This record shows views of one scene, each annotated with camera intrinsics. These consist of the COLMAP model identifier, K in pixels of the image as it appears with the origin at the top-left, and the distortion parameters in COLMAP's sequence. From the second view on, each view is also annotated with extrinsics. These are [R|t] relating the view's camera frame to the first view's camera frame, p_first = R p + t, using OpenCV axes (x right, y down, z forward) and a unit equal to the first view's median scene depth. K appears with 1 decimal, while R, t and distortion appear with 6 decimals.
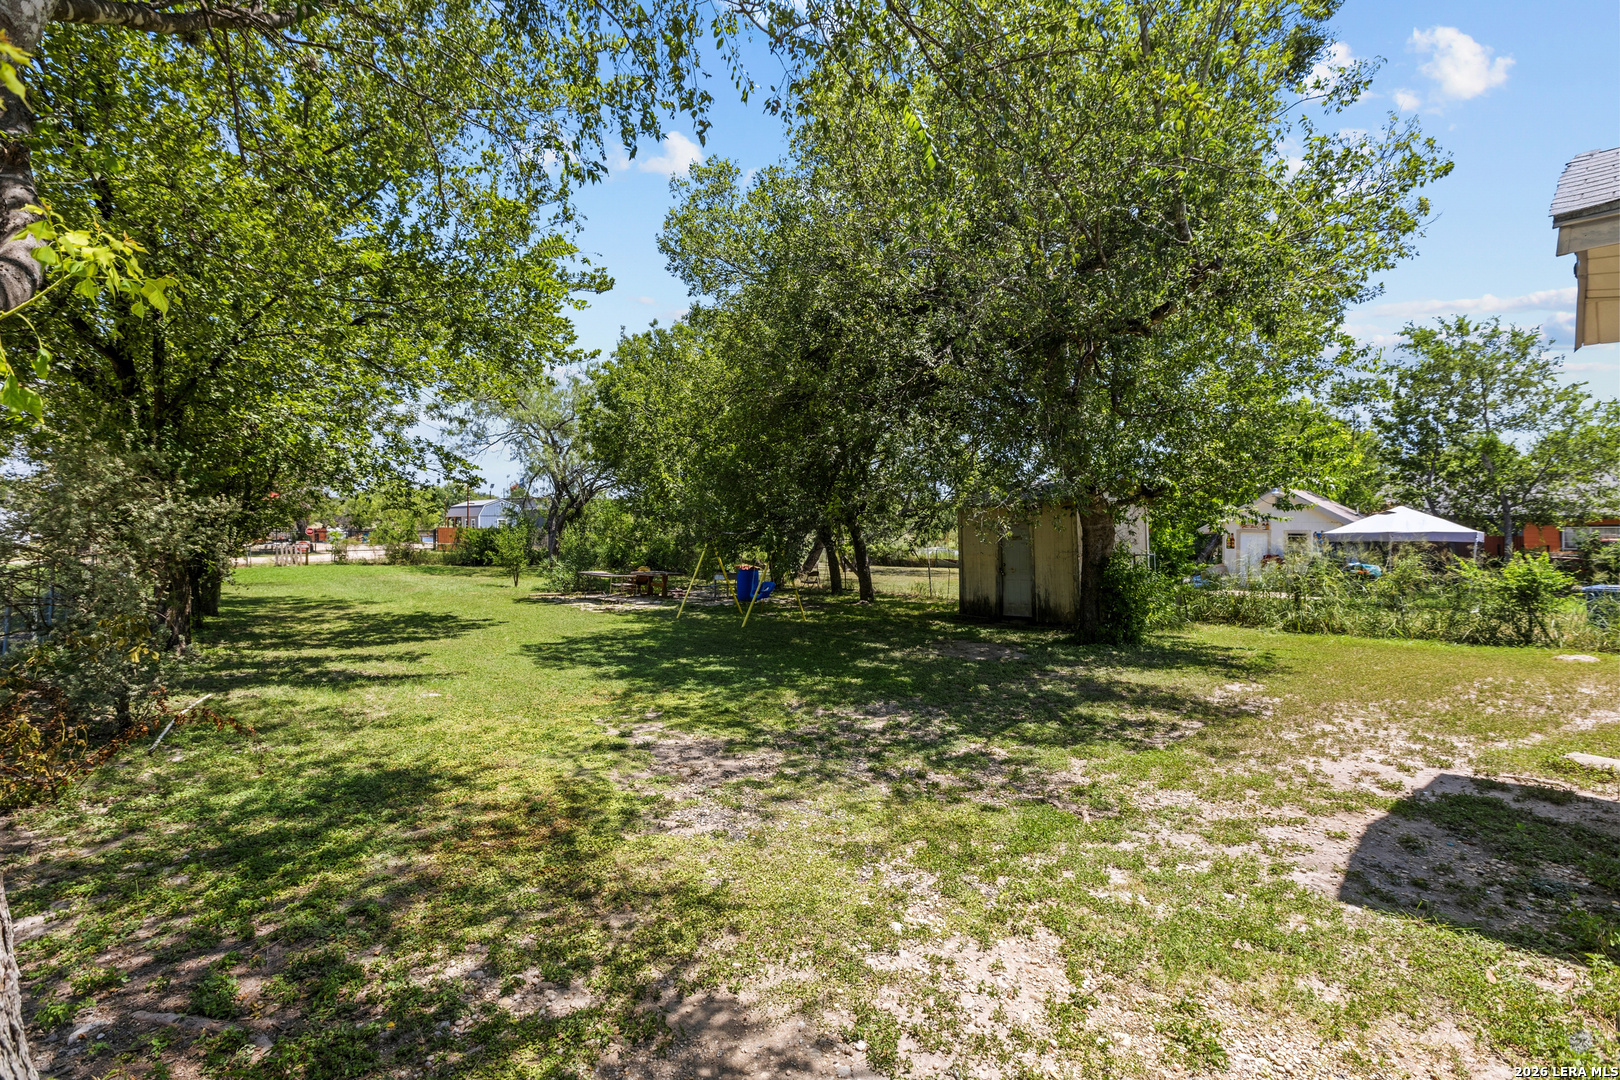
lens RADIAL K [[727.7, 0, 808.4], [0, 727.7, 534.6], [0, 0, 1]] dist [0.001977, 0.001155]
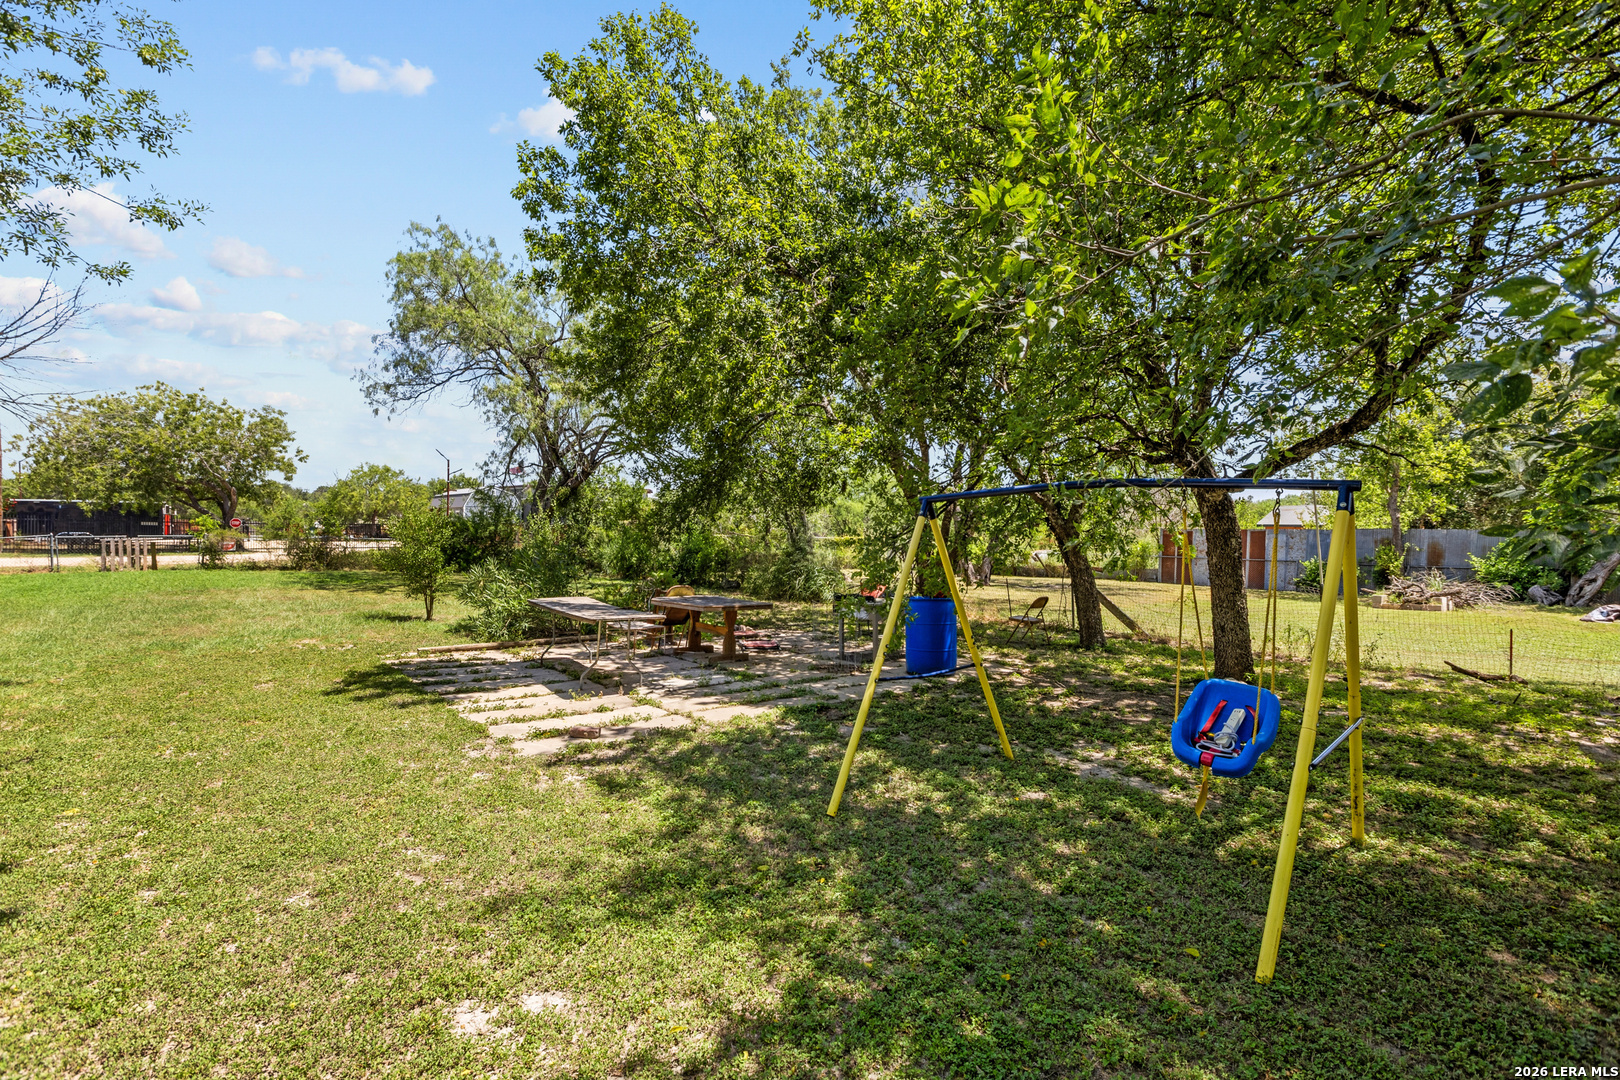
lens RADIAL K [[727.7, 0, 811.9], [0, 727.7, 546.1], [0, 0, 1]] dist [0.001977, 0.001155]
pose [[0.999736, 0.007038, -0.021863, -0.088420], [-0.006763, 0.999897, 0.012636, 0.008308], [0.021949, -0.012485, 0.999681, 0.359620]]
